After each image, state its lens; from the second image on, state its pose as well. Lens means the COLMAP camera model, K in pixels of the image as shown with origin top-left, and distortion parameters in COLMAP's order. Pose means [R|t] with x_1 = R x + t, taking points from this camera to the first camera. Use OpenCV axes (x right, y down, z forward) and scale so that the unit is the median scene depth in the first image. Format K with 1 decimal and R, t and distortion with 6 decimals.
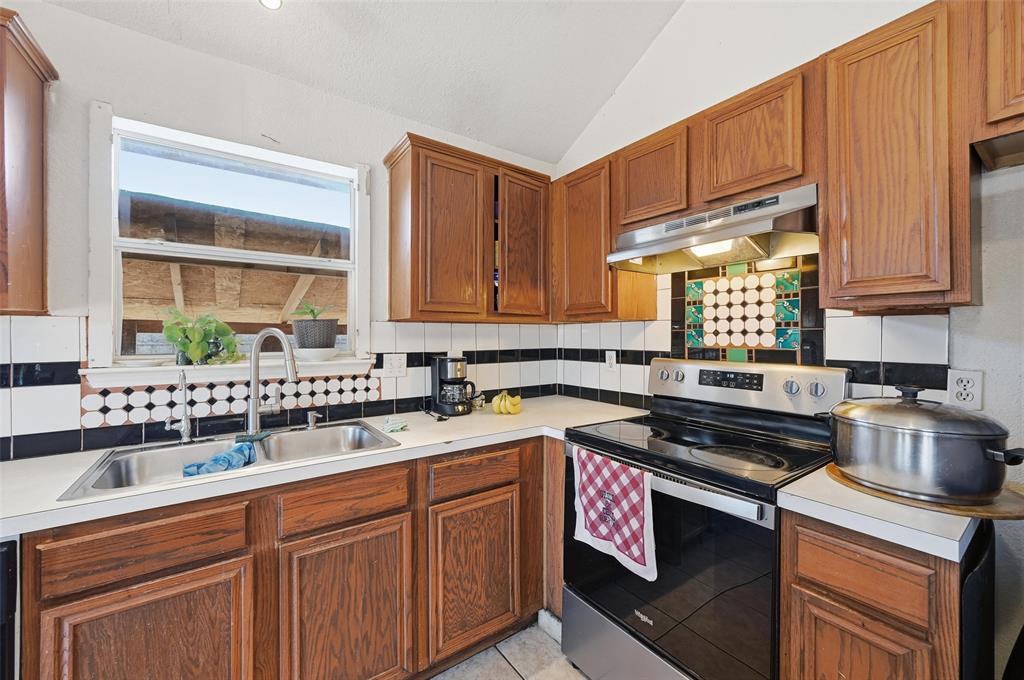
lens RADIAL K [[402.1, 0, 513.4], [0, 402.1, 337.5], [0, 0, 1]] dist [-0.000812, -0.000095]
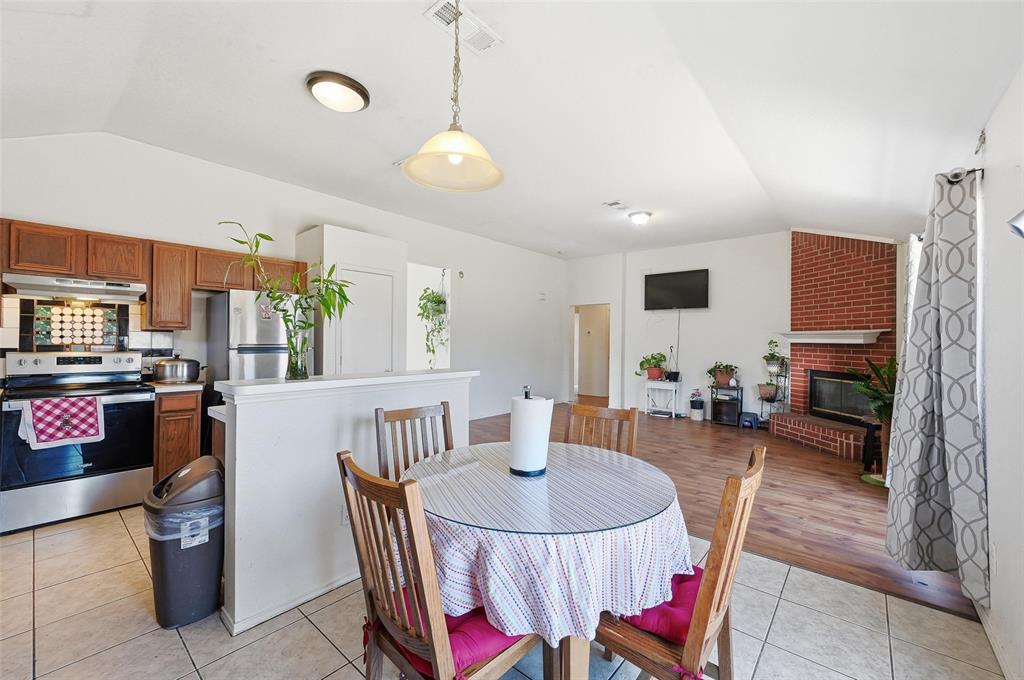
lens RADIAL K [[407.1, 0, 515.0], [0, 407.1, 335.5], [0, 0, 1]] dist [0.001099, 0.000048]
pose [[-0.245867, 0.012384, 0.969224, -1.805113], [-0.004585, 0.999892, -0.013939, -0.000243], [-0.969293, -0.007871, -0.245784, -0.546988]]
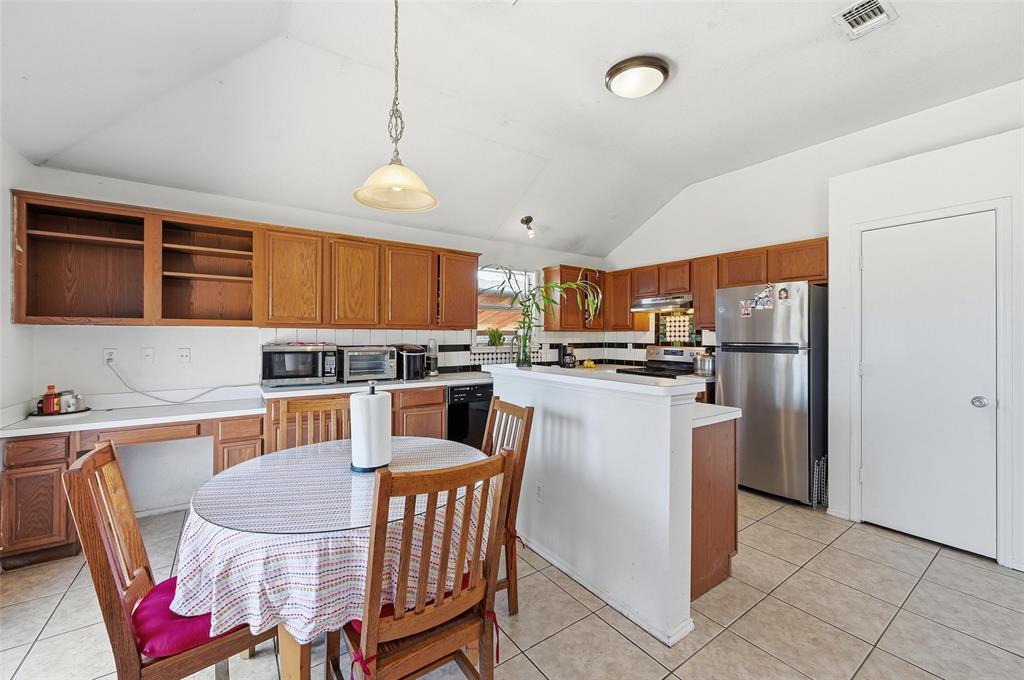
lens RADIAL K [[407.1, 0, 515.0], [0, 407.1, 335.5], [0, 0, 1]] dist [0.001099, 0.000048]
pose [[0.999986, 0.005166, -0.000835, -0.546691], [-0.005169, 0.999980, -0.003603, -0.001495], [0.000817, 0.003608, 0.999993, -1.759457]]
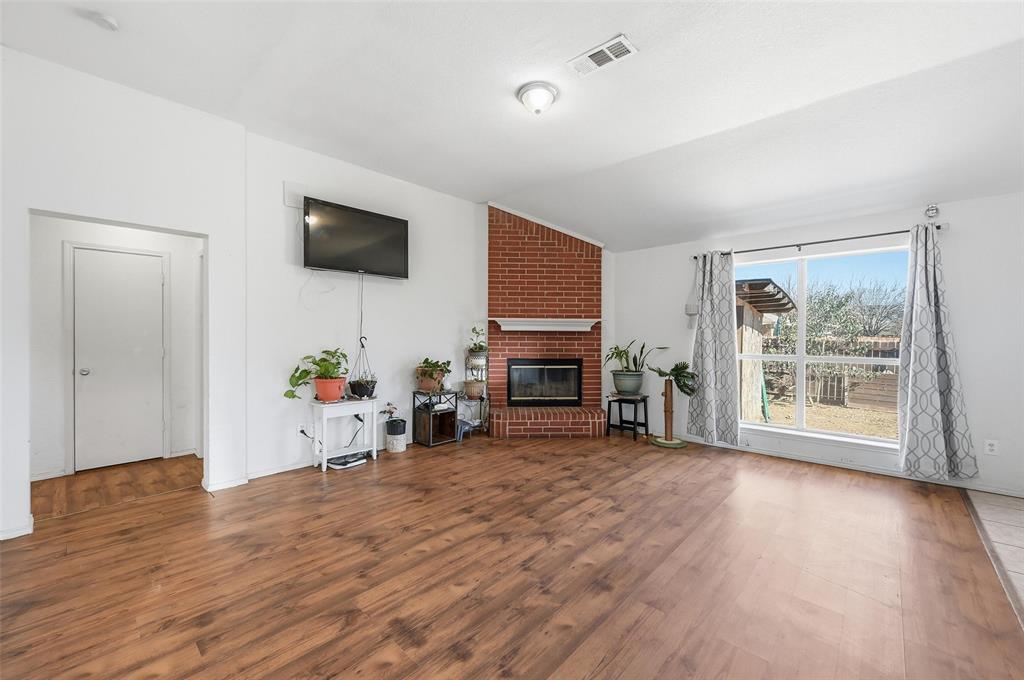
lens RADIAL K [[407.1, 0, 515.0], [0, 407.1, 335.5], [0, 0, 1]] dist [0.001099, 0.000048]
pose [[-0.978067, 0.000898, -0.208288, 1.417761], [-0.000787, 0.999968, 0.008008, 0.014408], [0.208288, 0.007997, -0.978035, -0.601411]]
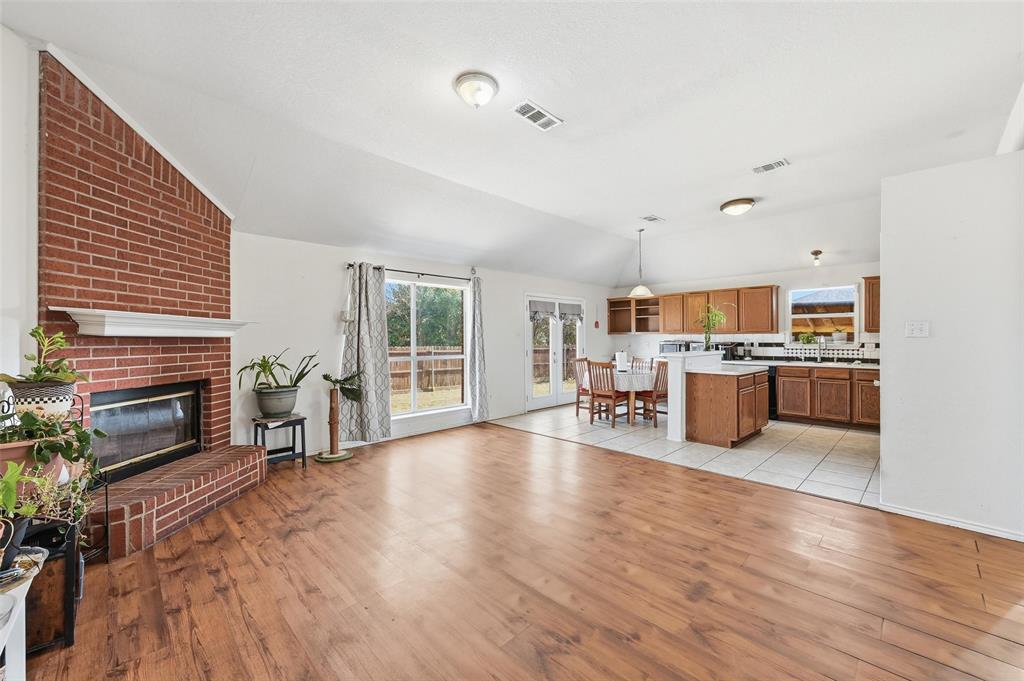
lens RADIAL K [[407.1, 0, 515.0], [0, 407.1, 336.0], [0, 0, 1]] dist [0.001099, 0.000048]
pose [[0.157457, -0.004405, -0.987516, 2.558938], [-0.002096, 0.999986, -0.004795, 0.006800], [0.987524, 0.002825, 0.157446, -2.334804]]
